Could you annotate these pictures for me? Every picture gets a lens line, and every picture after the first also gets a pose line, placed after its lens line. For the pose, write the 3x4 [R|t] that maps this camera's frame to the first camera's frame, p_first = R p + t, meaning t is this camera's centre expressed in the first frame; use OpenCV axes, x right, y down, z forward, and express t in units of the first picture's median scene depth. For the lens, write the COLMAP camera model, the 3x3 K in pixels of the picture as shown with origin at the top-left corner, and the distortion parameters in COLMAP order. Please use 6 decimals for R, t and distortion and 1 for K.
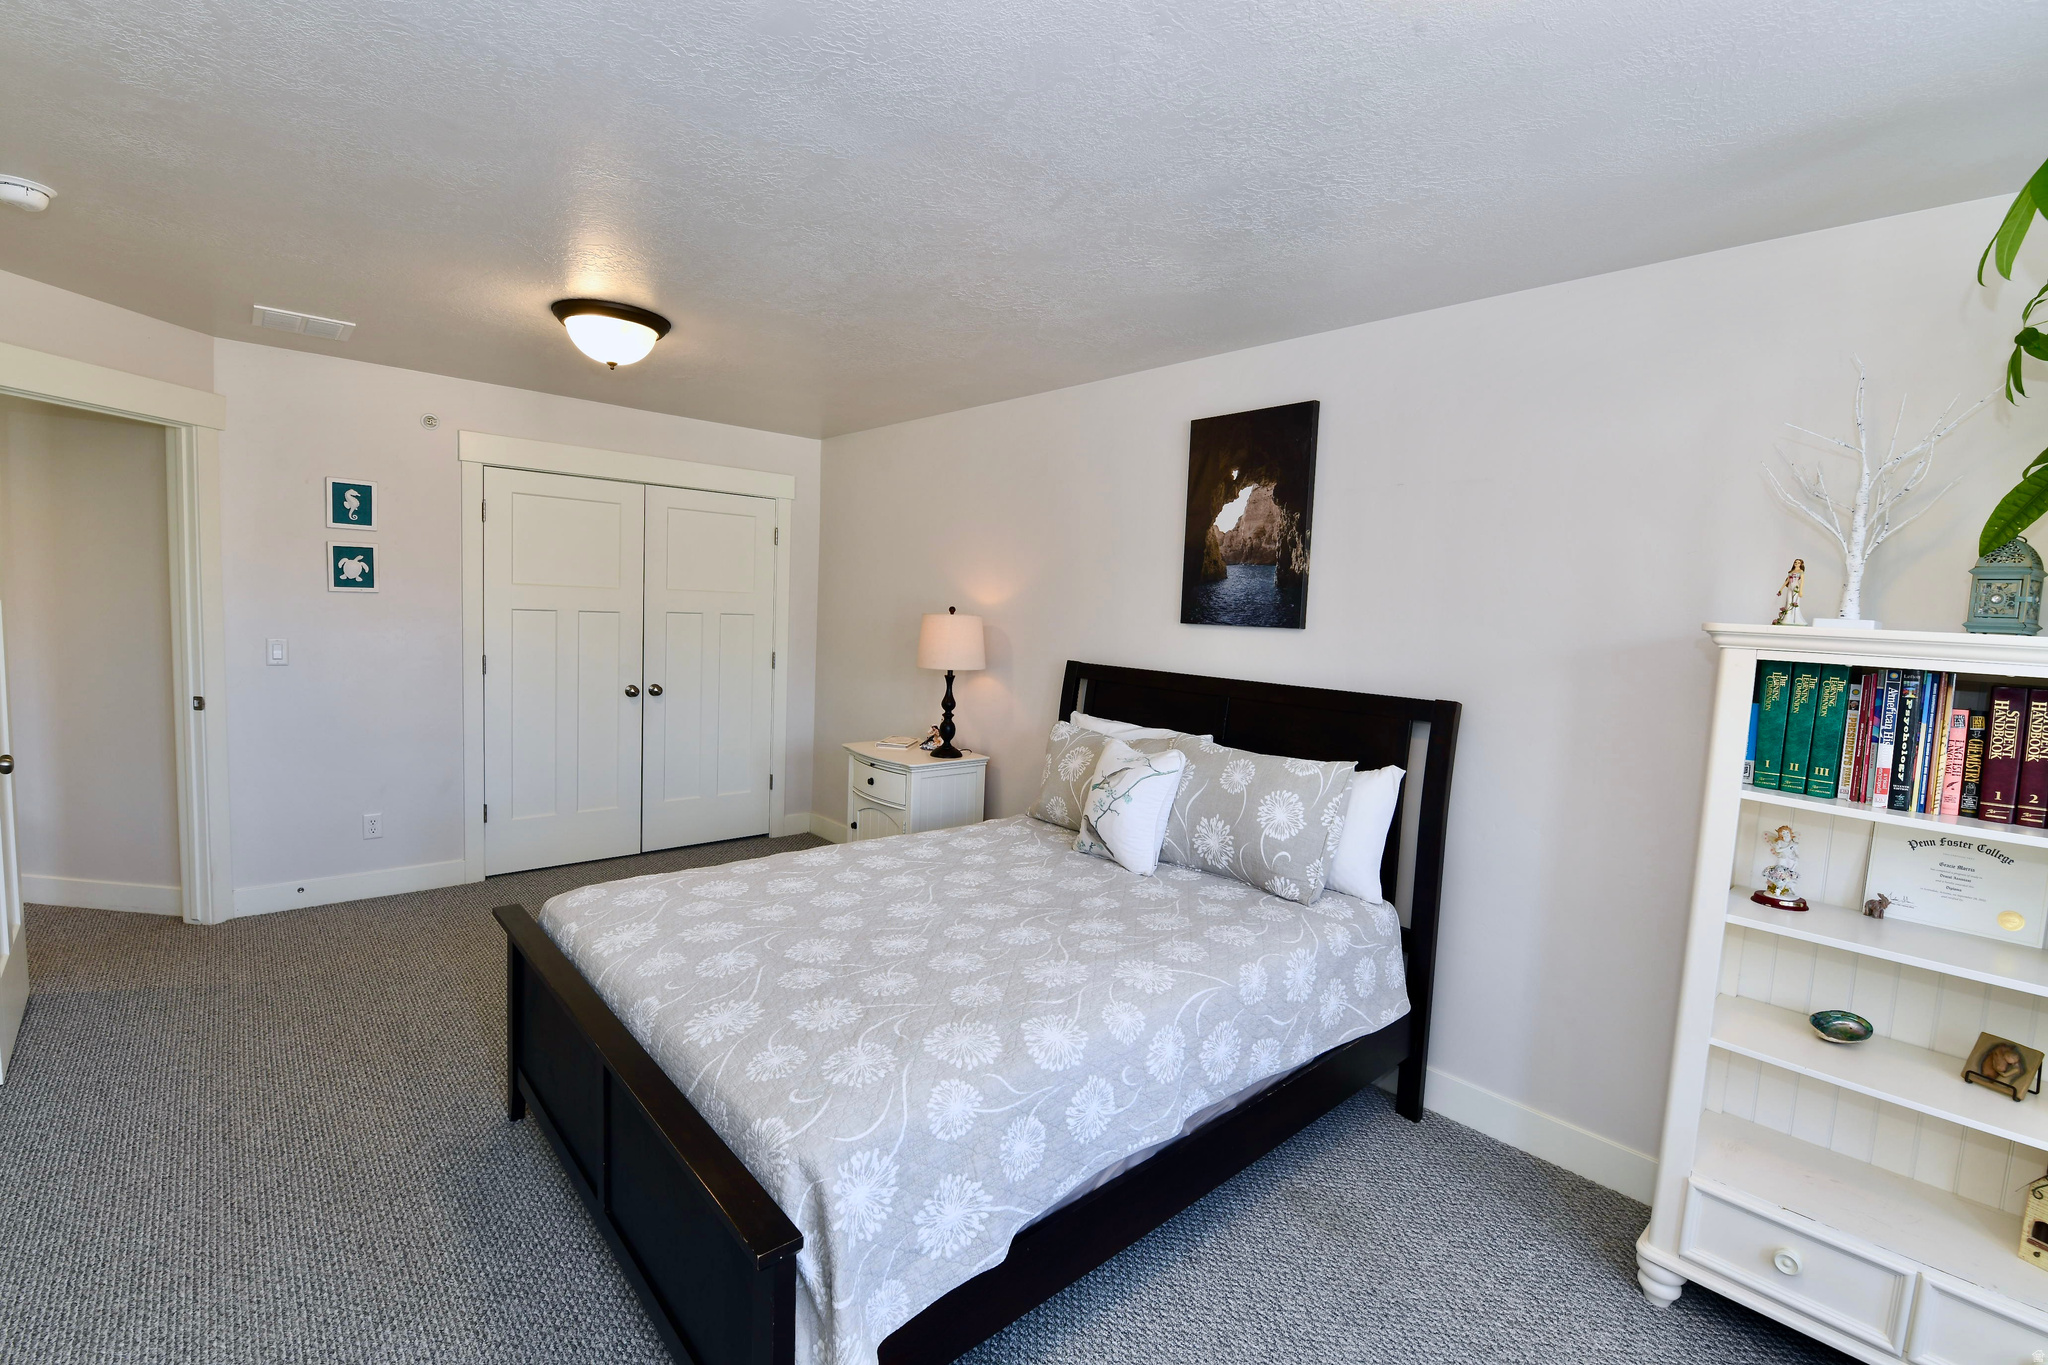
lens RADIAL K [[891.2, 0, 1024.1], [0, 891.2, 677.4], [0, 0, 1]] dist [-0.010443, -0.000082]
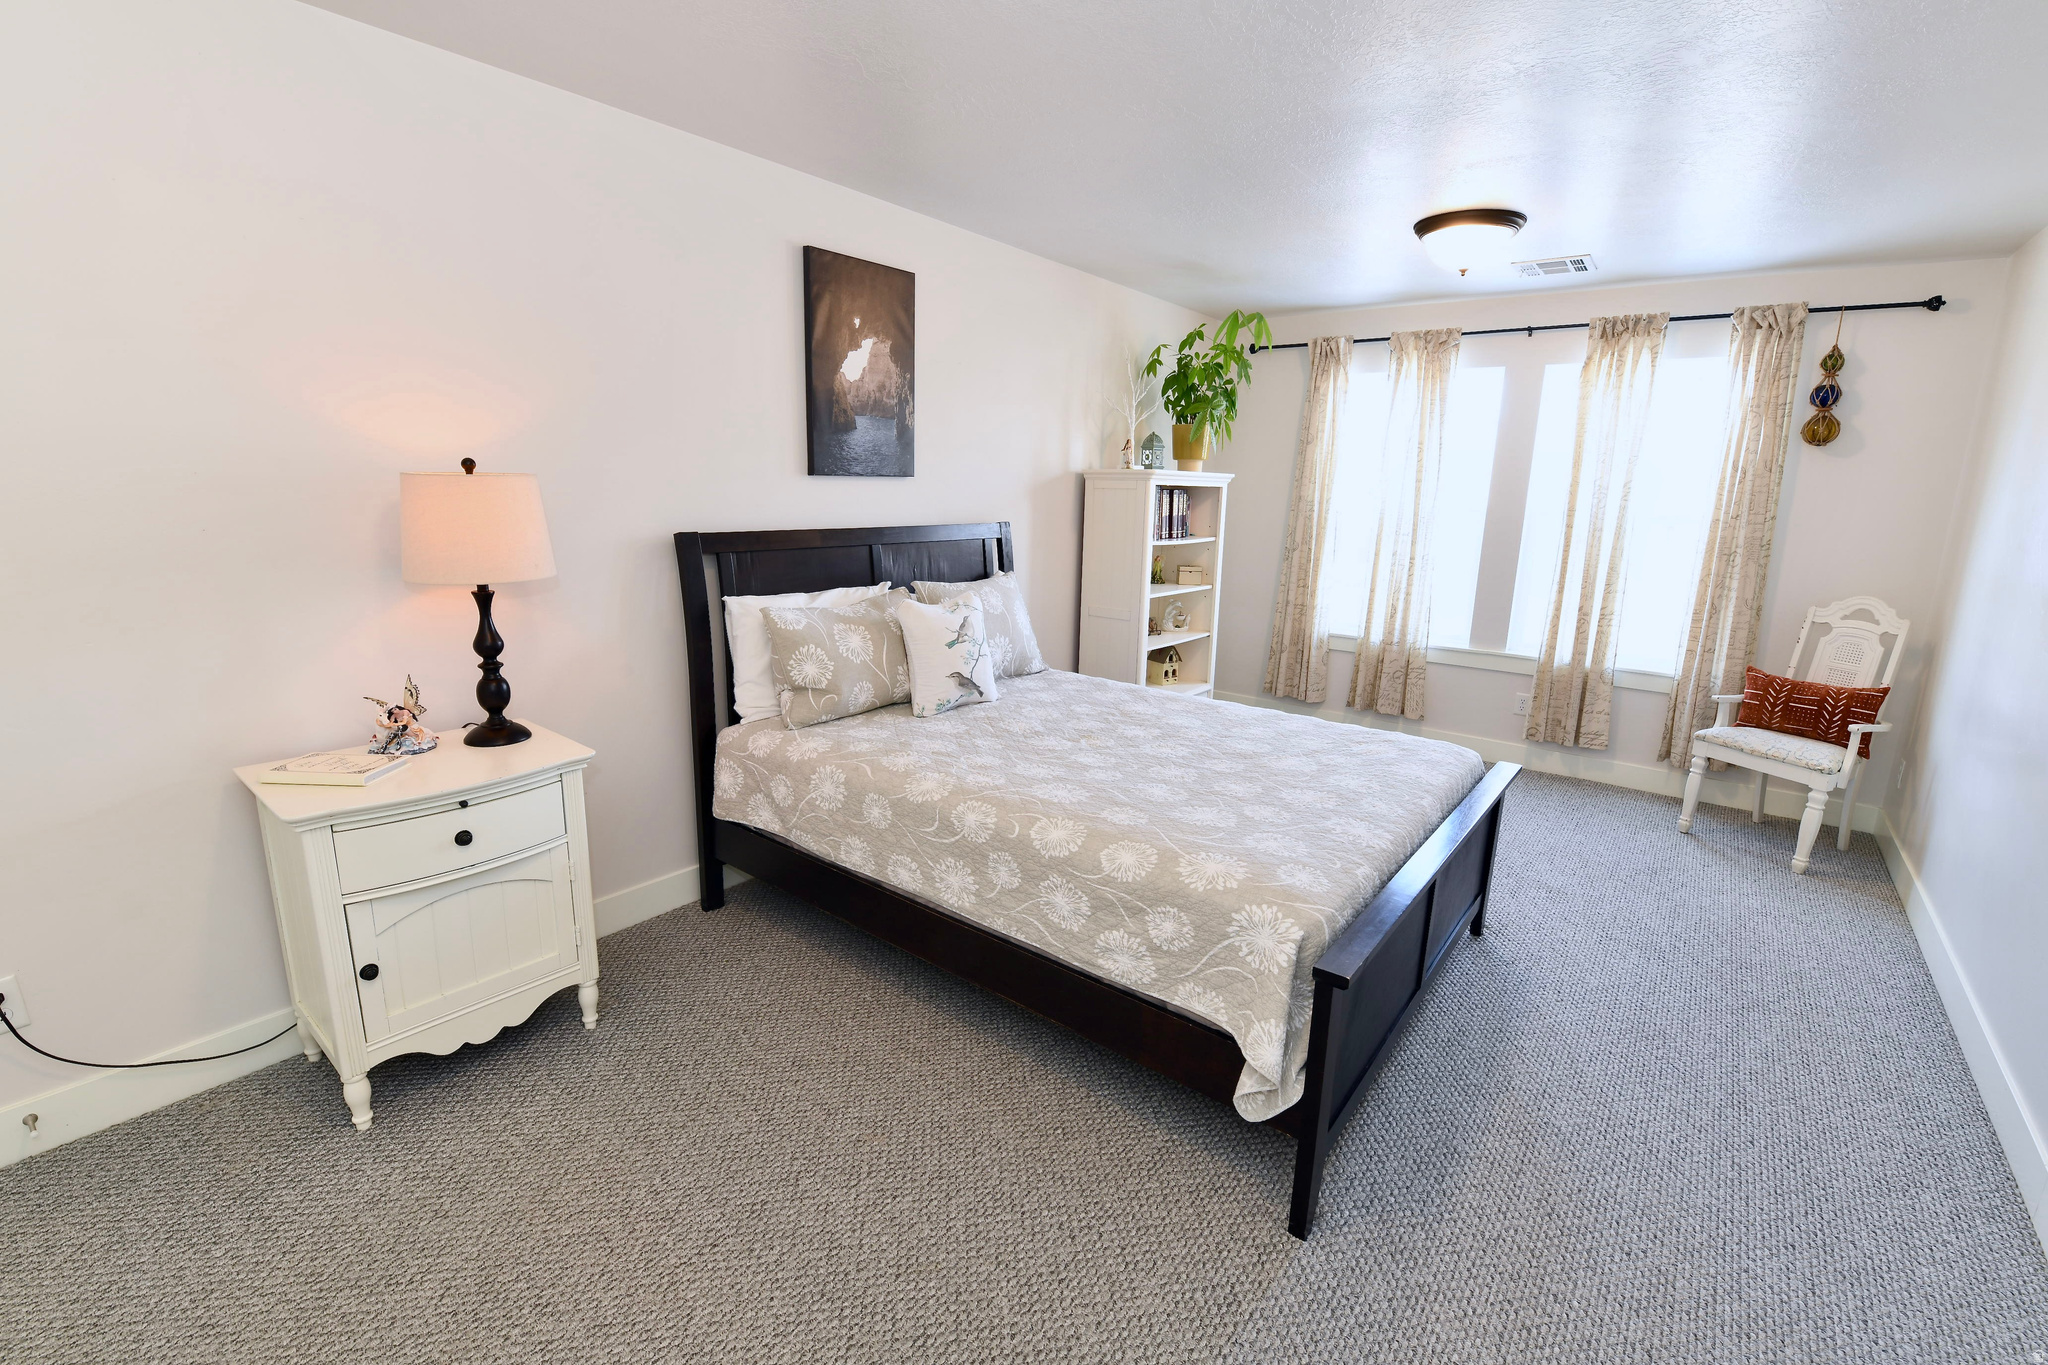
lens RADIAL K [[891.2, 0, 1022.6], [0, 891.2, 684.8], [0, 0, 1]] dist [-0.010443, -0.000082]
pose [[-0.172230, -0.270628, 0.947152, -0.863589], [0.045191, 0.958337, 0.282041, -0.111251], [-0.984020, 0.091379, -0.152825, 1.012996]]
